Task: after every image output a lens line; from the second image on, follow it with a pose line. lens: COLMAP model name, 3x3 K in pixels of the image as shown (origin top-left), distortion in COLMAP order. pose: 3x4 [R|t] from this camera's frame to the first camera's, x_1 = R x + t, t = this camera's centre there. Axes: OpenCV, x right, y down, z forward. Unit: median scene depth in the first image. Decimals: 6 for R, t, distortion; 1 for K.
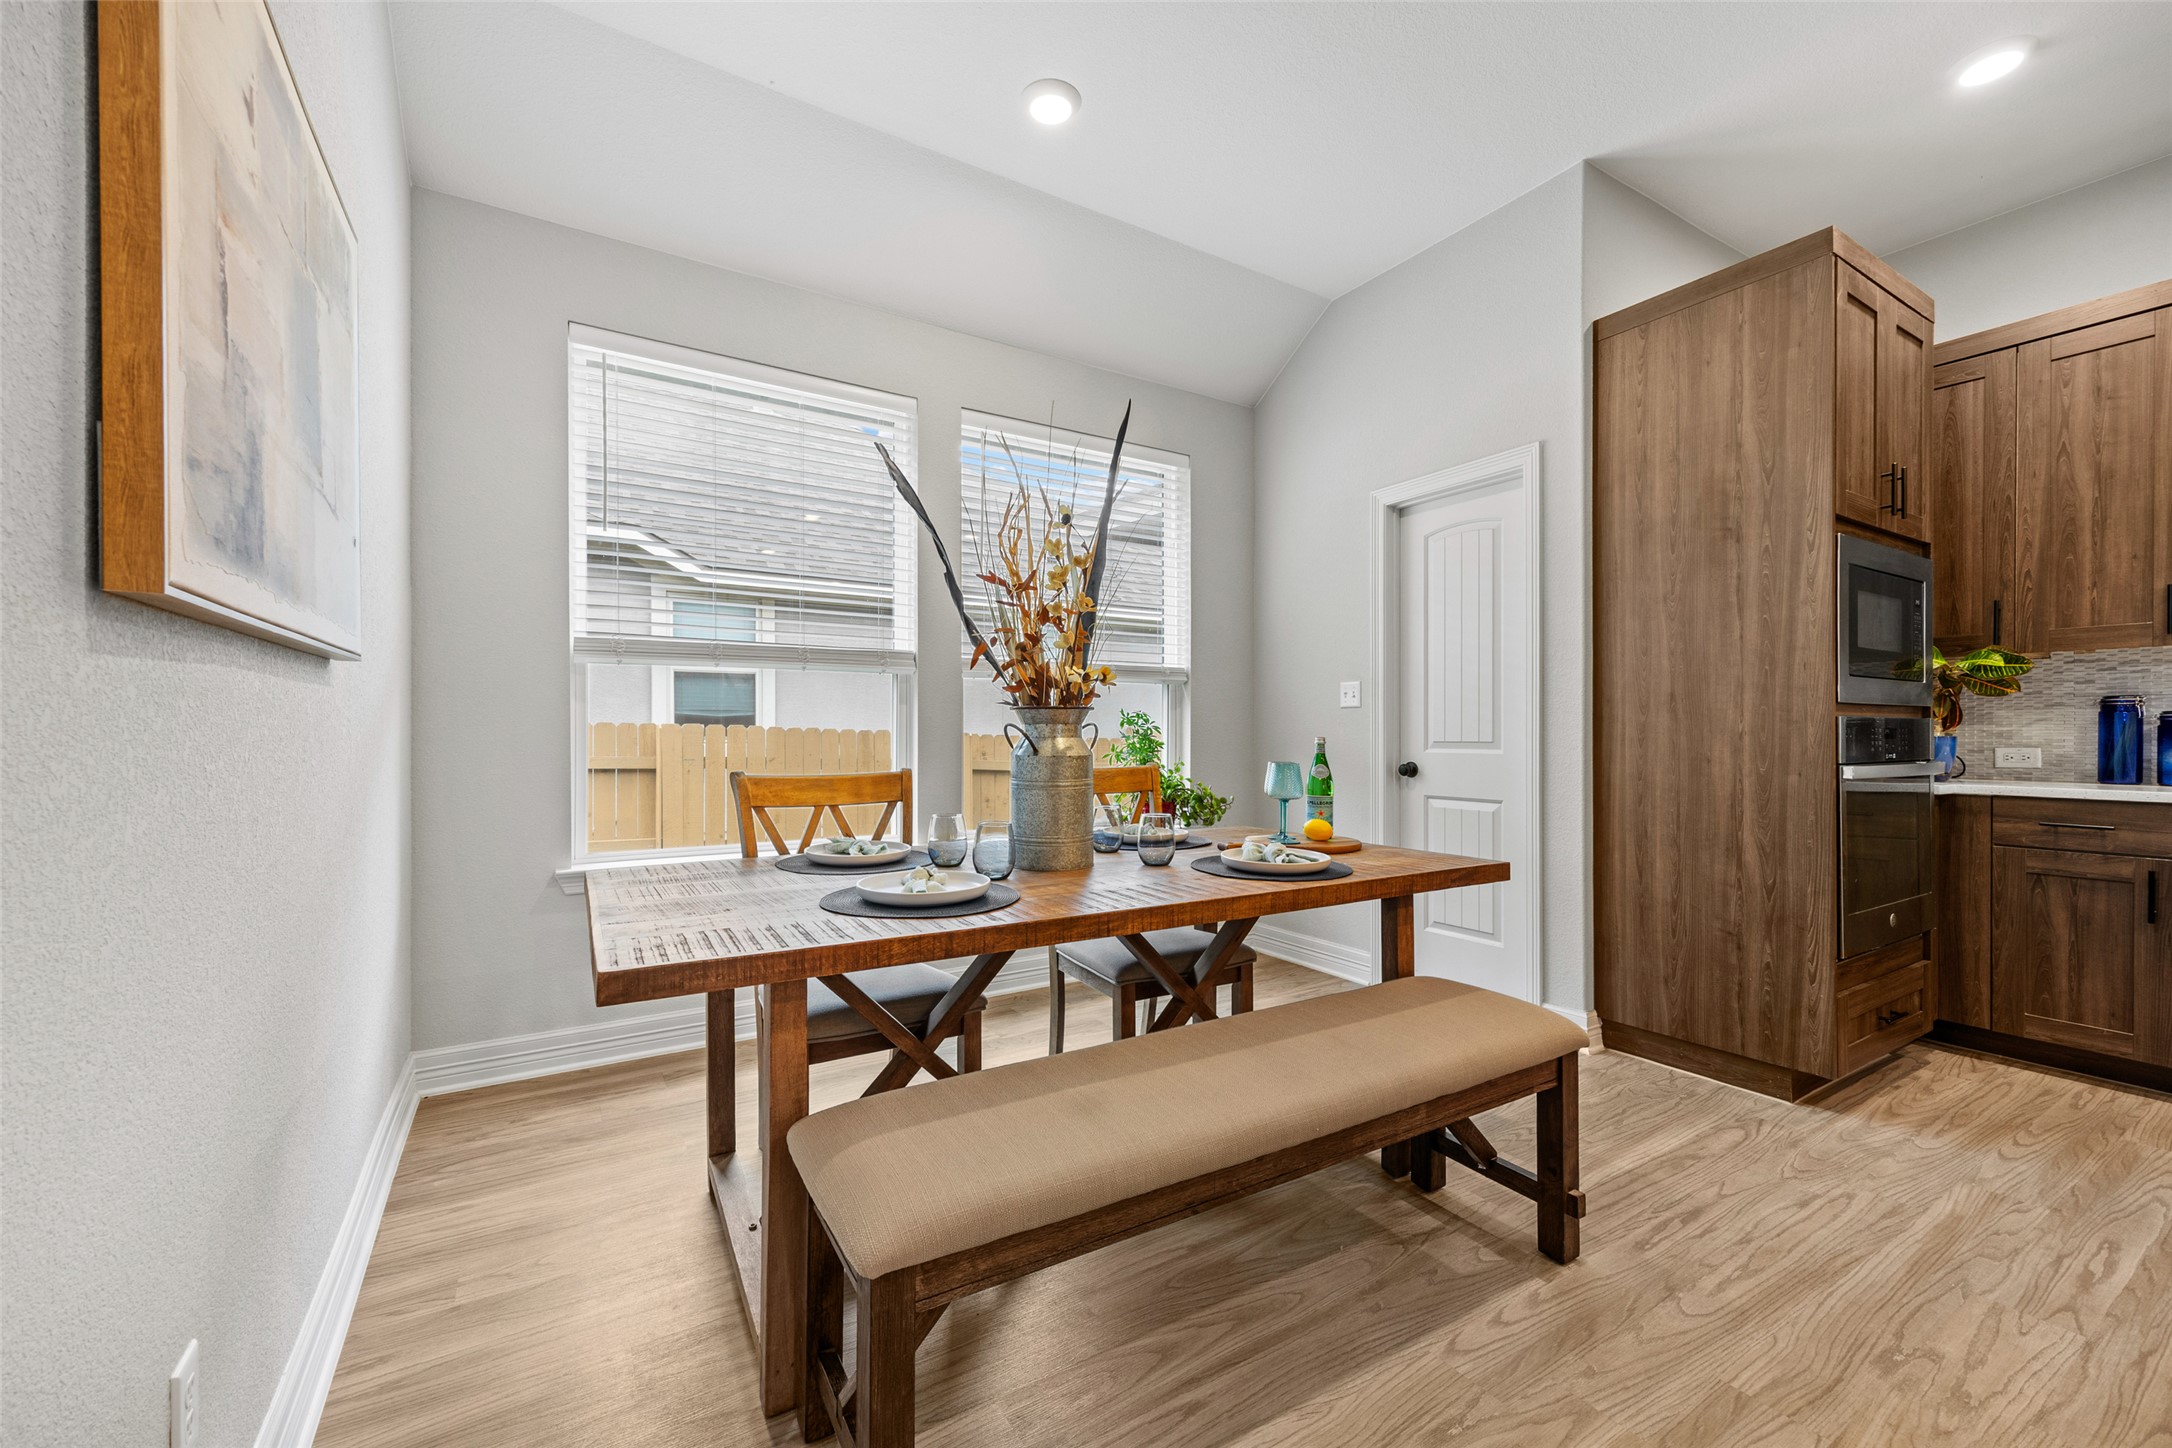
lens RADIAL K [[874.9, 0, 1062.0], [0, 874.9, 726.8], [0, 0, 1]] dist [-0.000815, -0.000088]
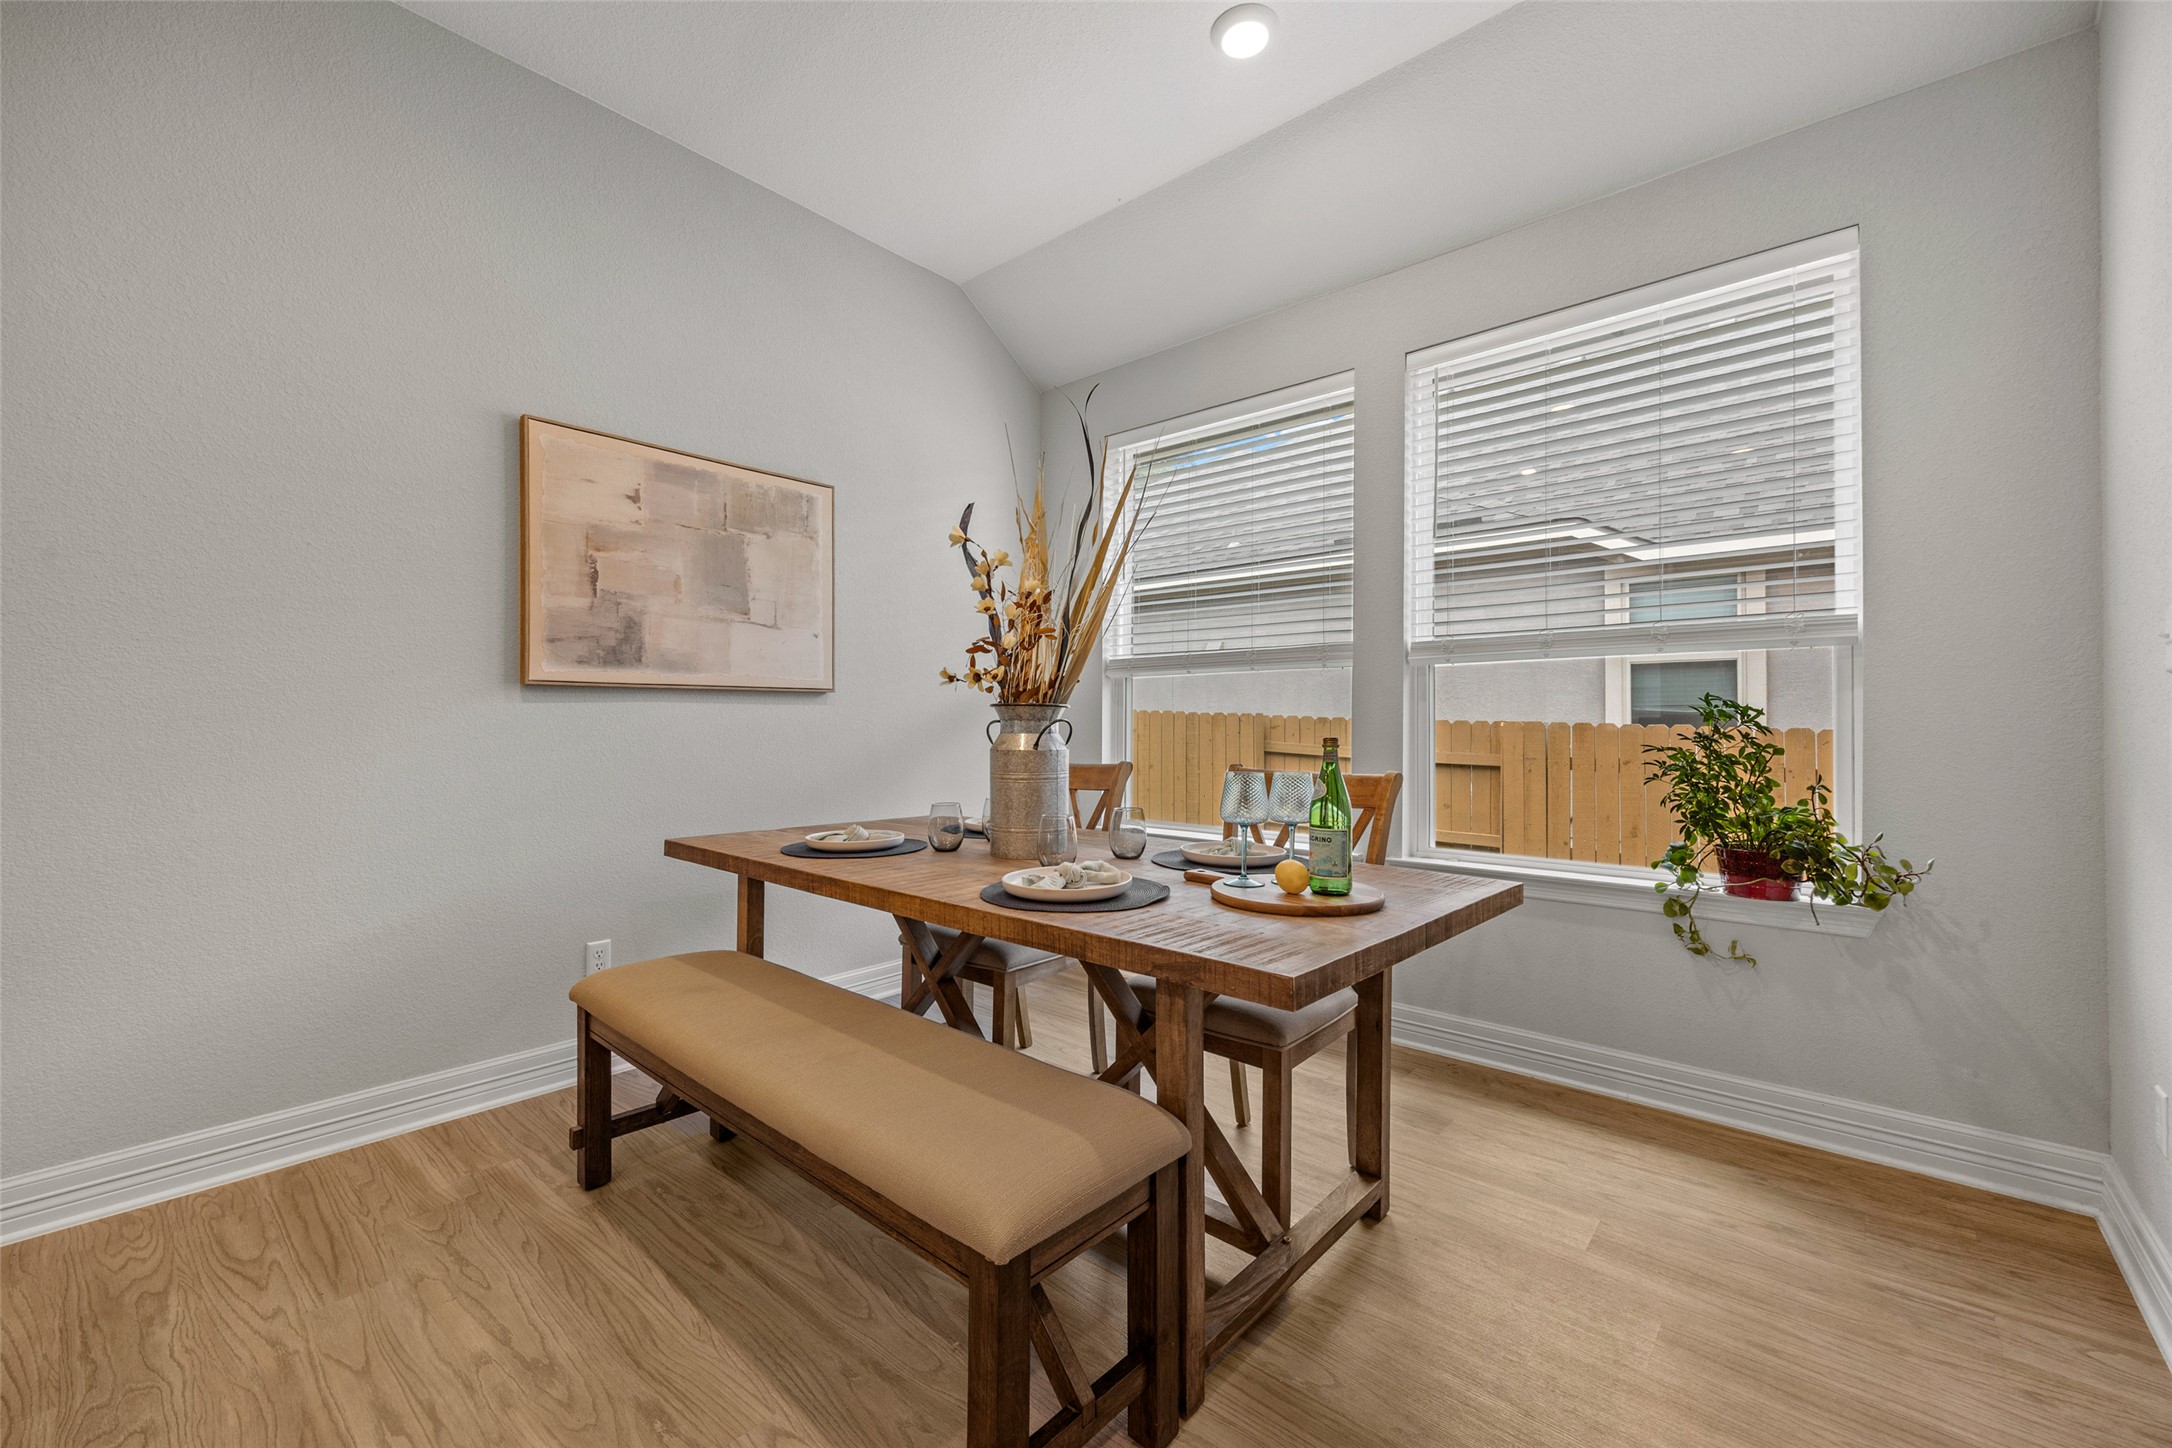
lens RADIAL K [[874.9, 0, 1062.0], [0, 874.9, 726.8], [0, 0, 1]] dist [-0.000815, -0.000088]
pose [[0.292034, 0.000791, -0.956408, 0.356643], [-0.004520, 0.999990, -0.000554, 0.006496], [0.956397, 0.004485, 0.292034, 0.269971]]
